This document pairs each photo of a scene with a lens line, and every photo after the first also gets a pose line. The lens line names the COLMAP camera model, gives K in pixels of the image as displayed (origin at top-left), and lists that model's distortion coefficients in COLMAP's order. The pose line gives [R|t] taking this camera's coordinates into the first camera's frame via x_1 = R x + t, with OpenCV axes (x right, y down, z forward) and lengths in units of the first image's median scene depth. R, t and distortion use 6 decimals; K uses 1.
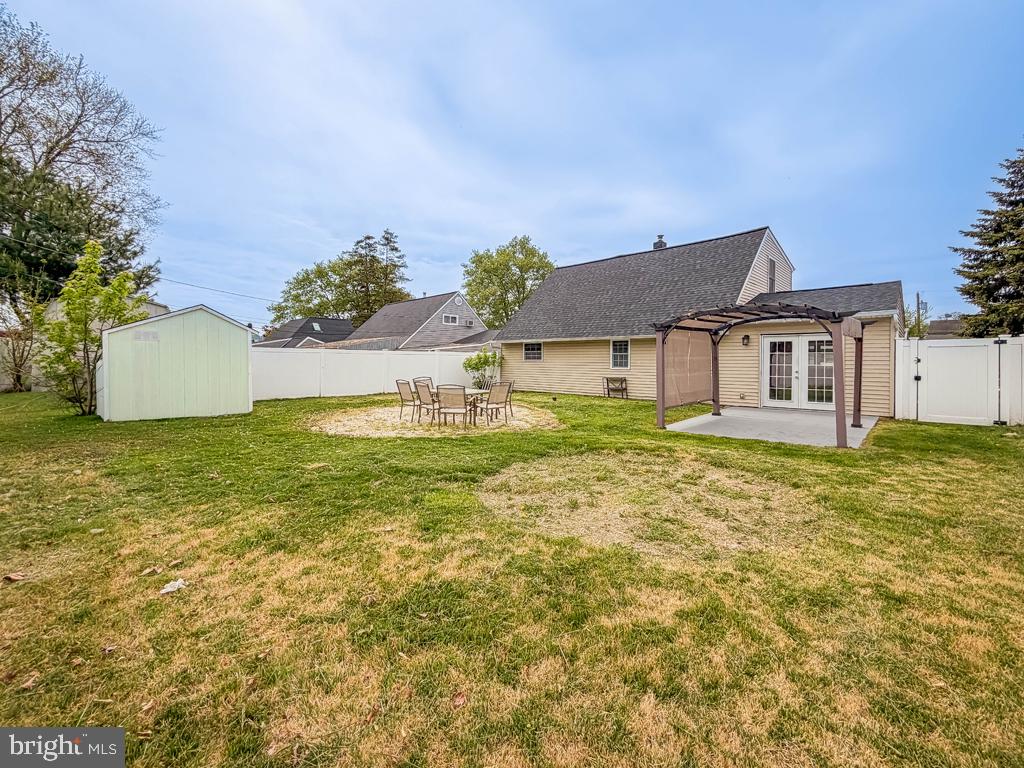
lens RADIAL K [[412.9, 0, 516.5], [0, 412.9, 356.0], [0, 0, 1]] dist [0.000464, 0.000105]
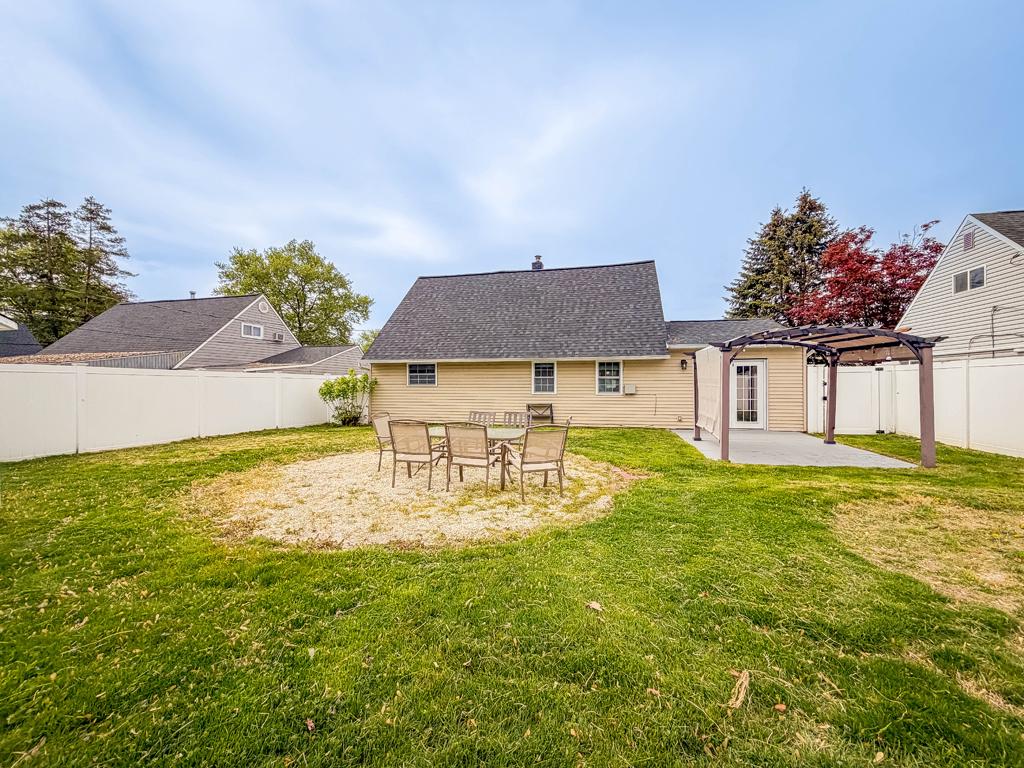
lens RADIAL K [[417.6, 0, 512.6], [0, 417.6, 380.0], [0, 0, 1]] dist [-0.000079, -0.000032]
pose [[0.869977, 0.002115, 0.493088, -0.195365], [-0.001366, 0.999997, -0.001880, 0.001757], [-0.493090, 0.000963, 0.869978, 0.181762]]
